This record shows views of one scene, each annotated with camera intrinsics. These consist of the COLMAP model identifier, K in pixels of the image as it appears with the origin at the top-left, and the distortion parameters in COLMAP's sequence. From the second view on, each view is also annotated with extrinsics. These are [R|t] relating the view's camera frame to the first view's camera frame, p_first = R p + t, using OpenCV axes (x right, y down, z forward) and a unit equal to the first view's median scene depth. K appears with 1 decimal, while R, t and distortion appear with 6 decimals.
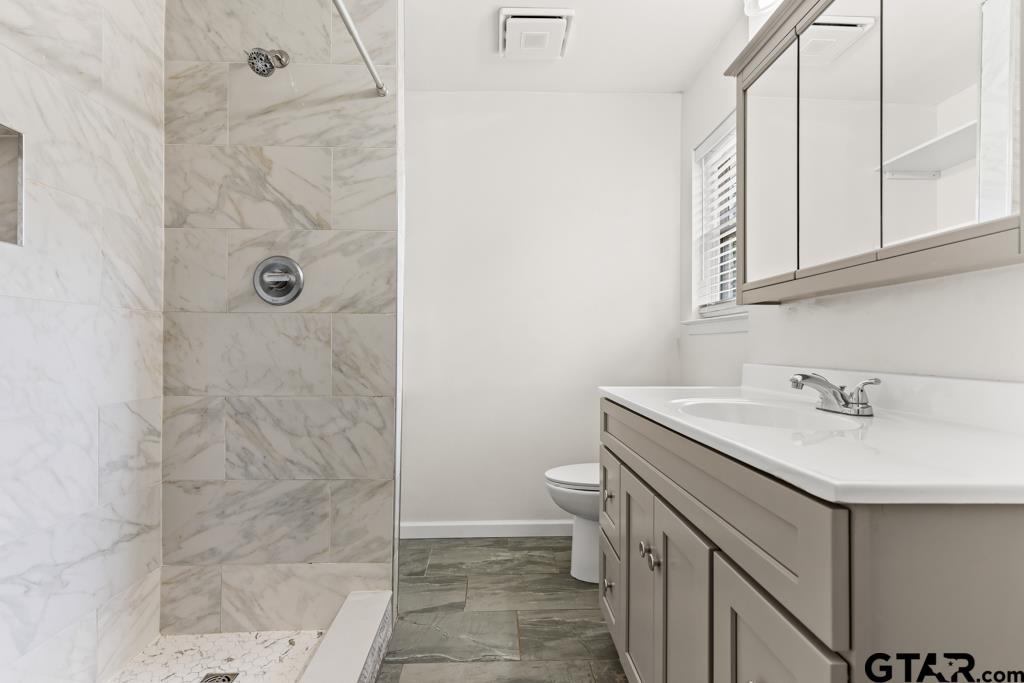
lens RADIAL K [[483.3, 0, 506.9], [0, 483.3, 343.7], [0, 0, 1]] dist [0.001765, 0.000741]
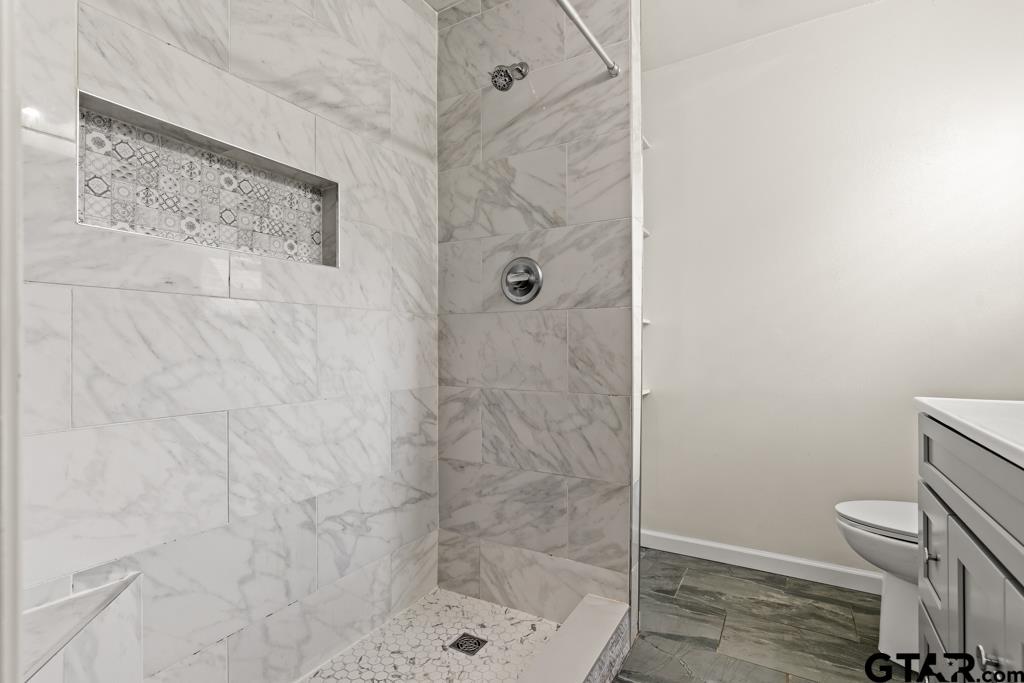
lens RADIAL K [[483.3, 0, 506.9], [0, 483.3, 343.7], [0, 0, 1]] dist [0.001765, 0.000741]
pose [[0.844294, -0.007282, -0.535831, 0.066042], [0.008528, 0.999964, -0.000153, 0.006792], [0.535812, -0.004440, 0.844325, 0.090329]]
